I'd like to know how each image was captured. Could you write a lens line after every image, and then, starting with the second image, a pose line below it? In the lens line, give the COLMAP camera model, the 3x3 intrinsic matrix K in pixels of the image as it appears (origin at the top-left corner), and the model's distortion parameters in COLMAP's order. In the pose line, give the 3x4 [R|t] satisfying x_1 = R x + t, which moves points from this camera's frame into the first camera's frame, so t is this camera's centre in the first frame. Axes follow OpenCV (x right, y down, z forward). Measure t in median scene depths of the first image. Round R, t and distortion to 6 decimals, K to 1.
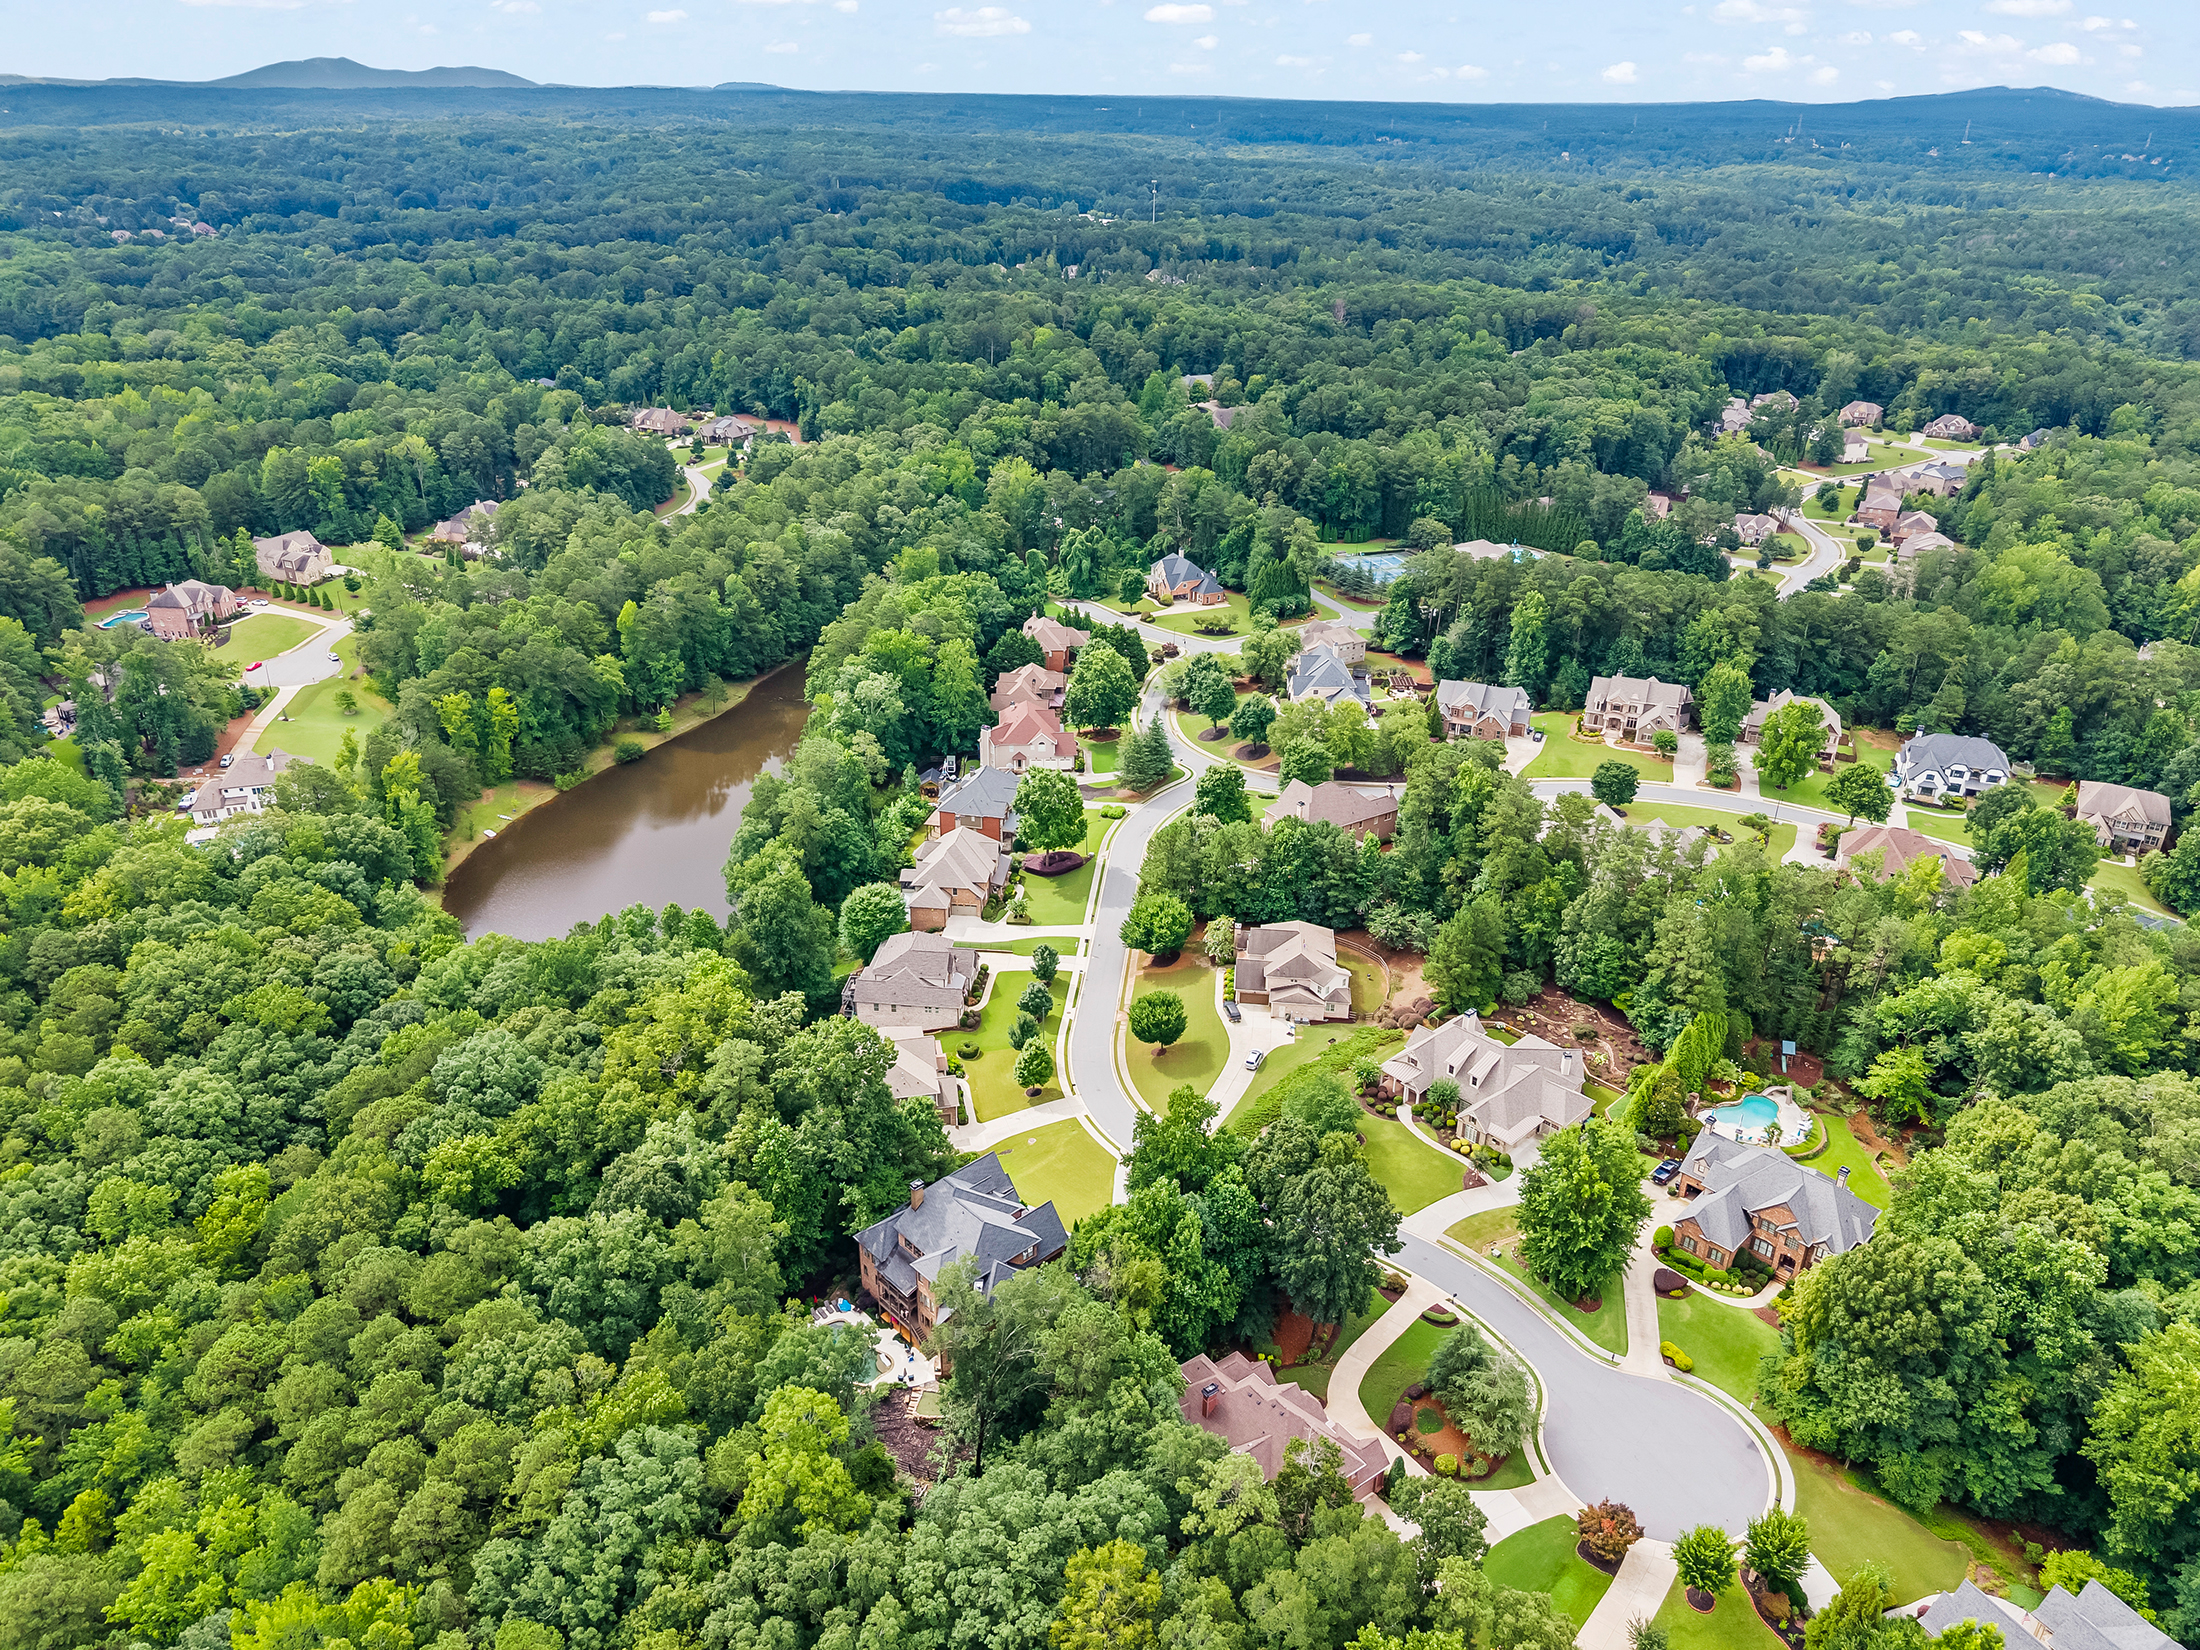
lens RADIAL K [[1509.4, 0, 1100.0], [0, 1509.4, 825.0], [0, 0, 1]] dist [0.035379, -0.045913]
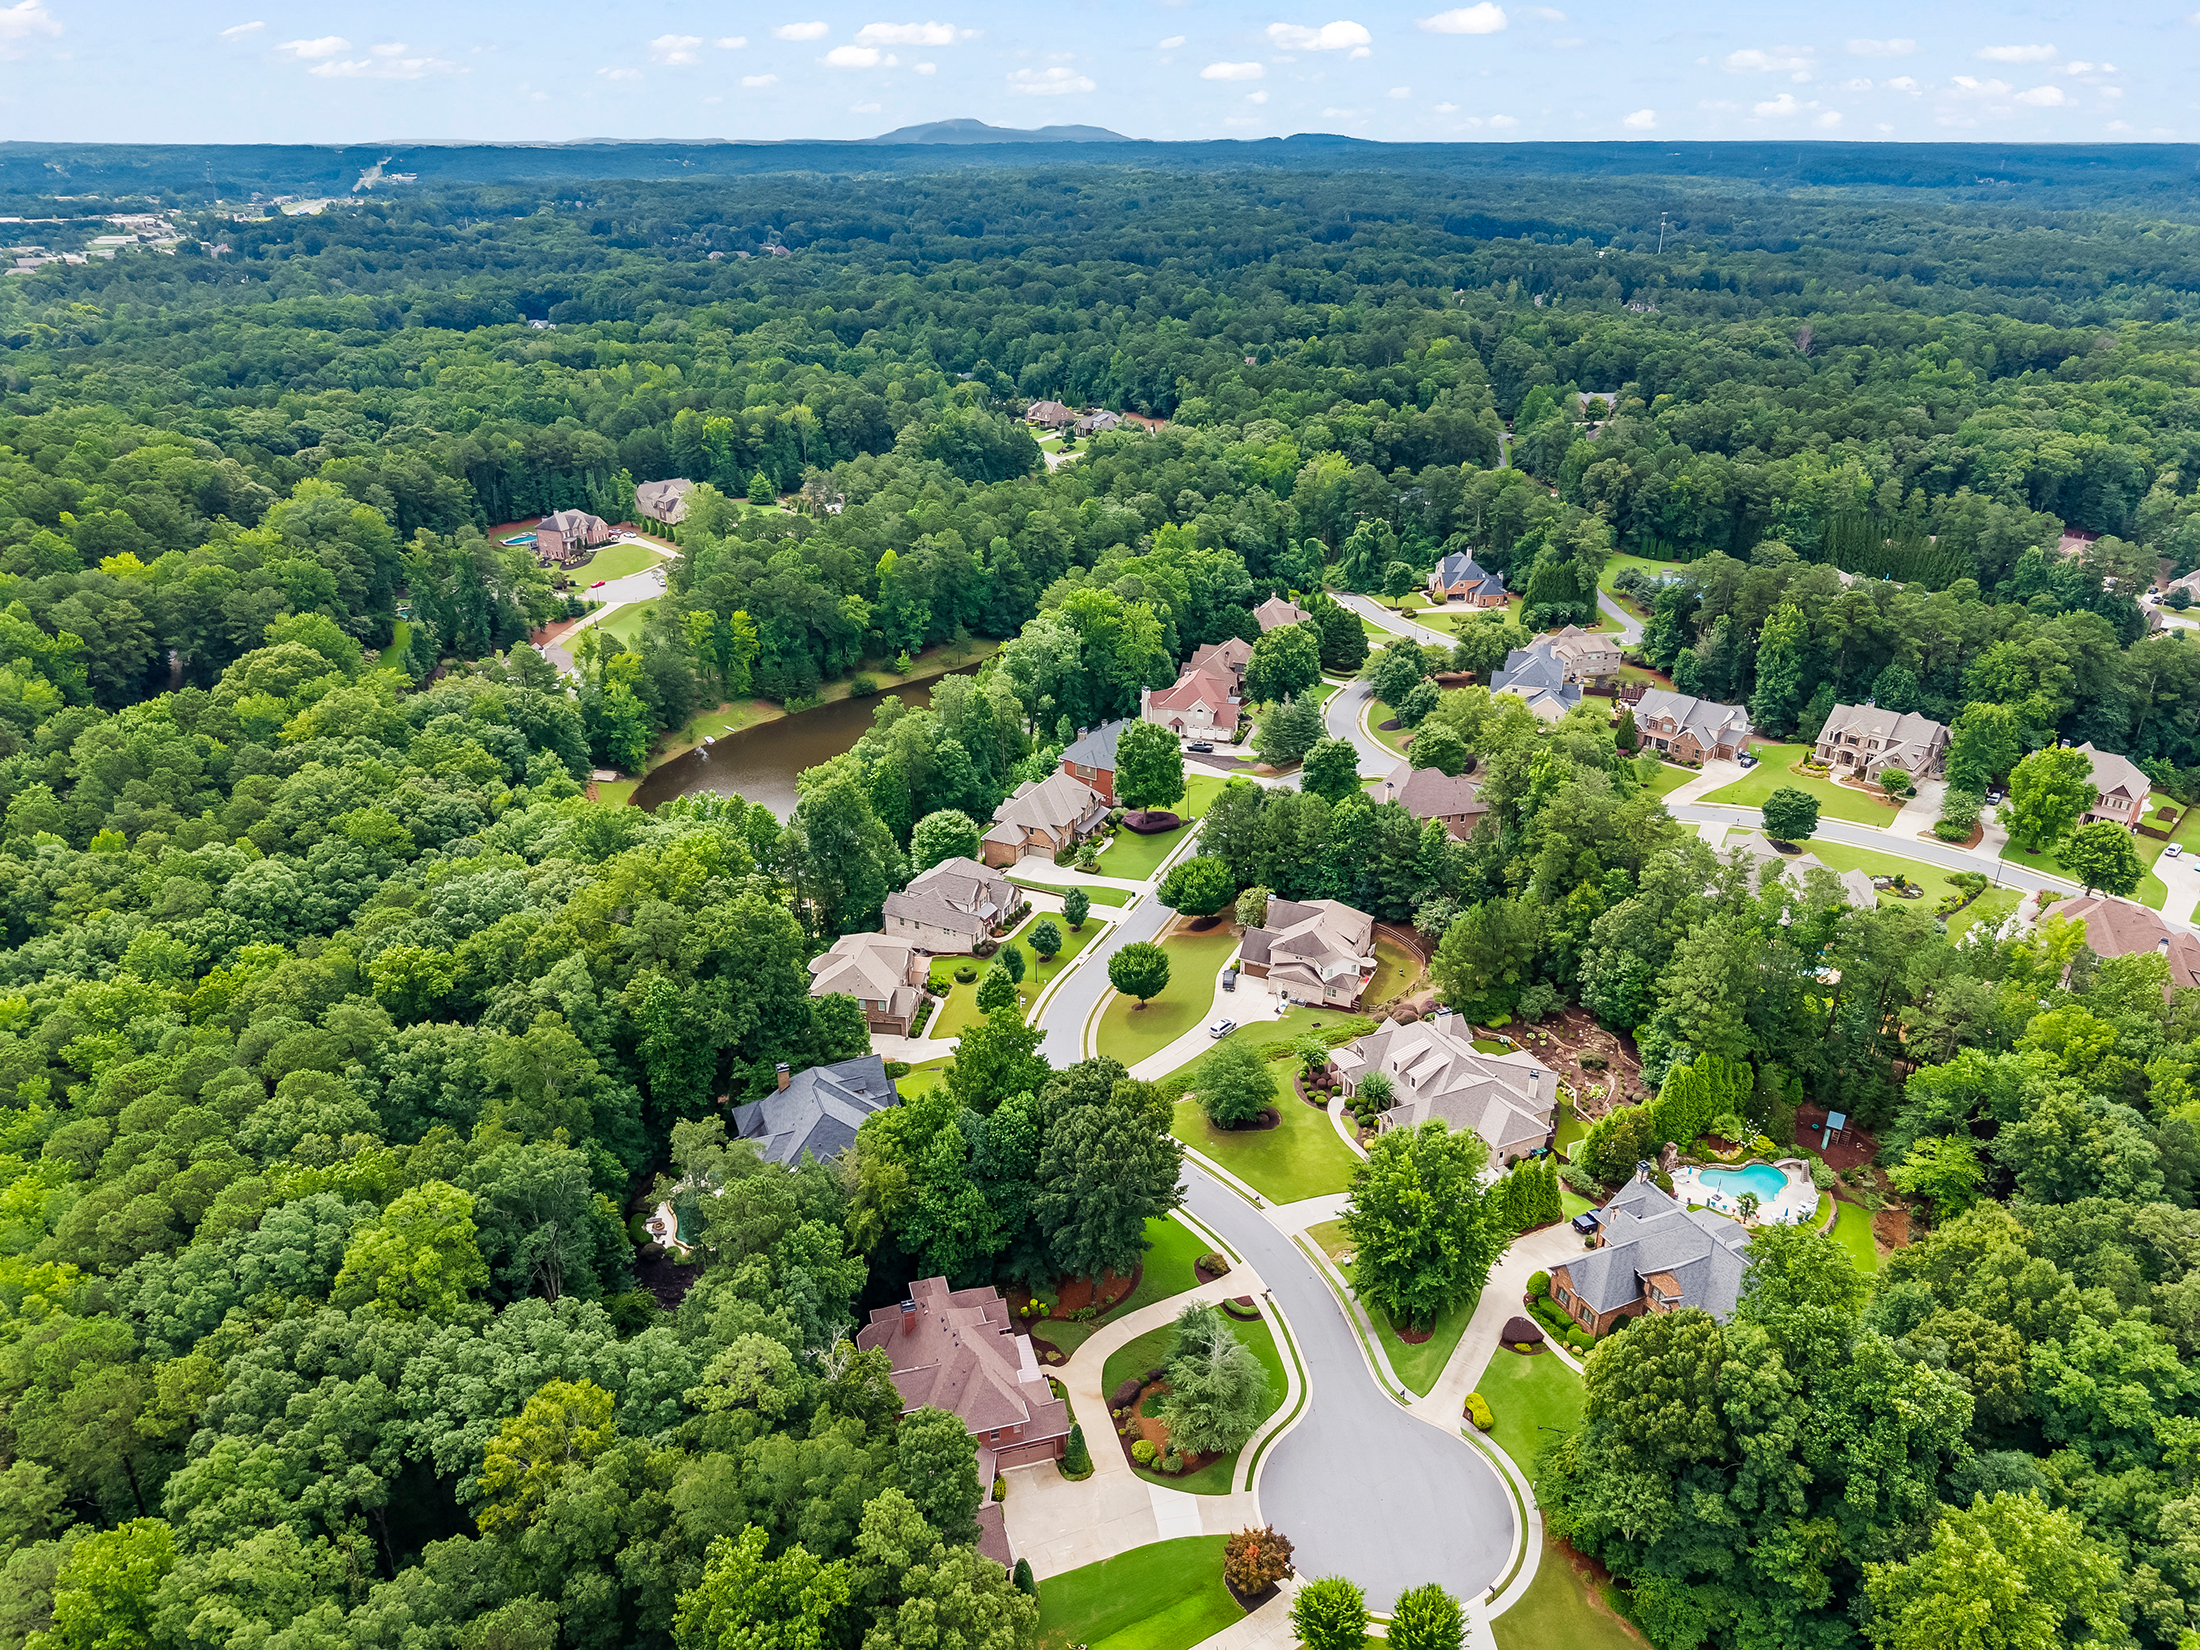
lens RADIAL K [[1486.4, 0, 1100.0], [0, 1486.4, 825.0], [0, 0, 1]] dist [0.035747, -0.034871]
pose [[0.942676, 0.130250, -0.307242, 0.212222], [-0.137048, 0.990564, -0.000558, 0.029789], [0.304270, 0.042633, 0.951631, 0.068768]]
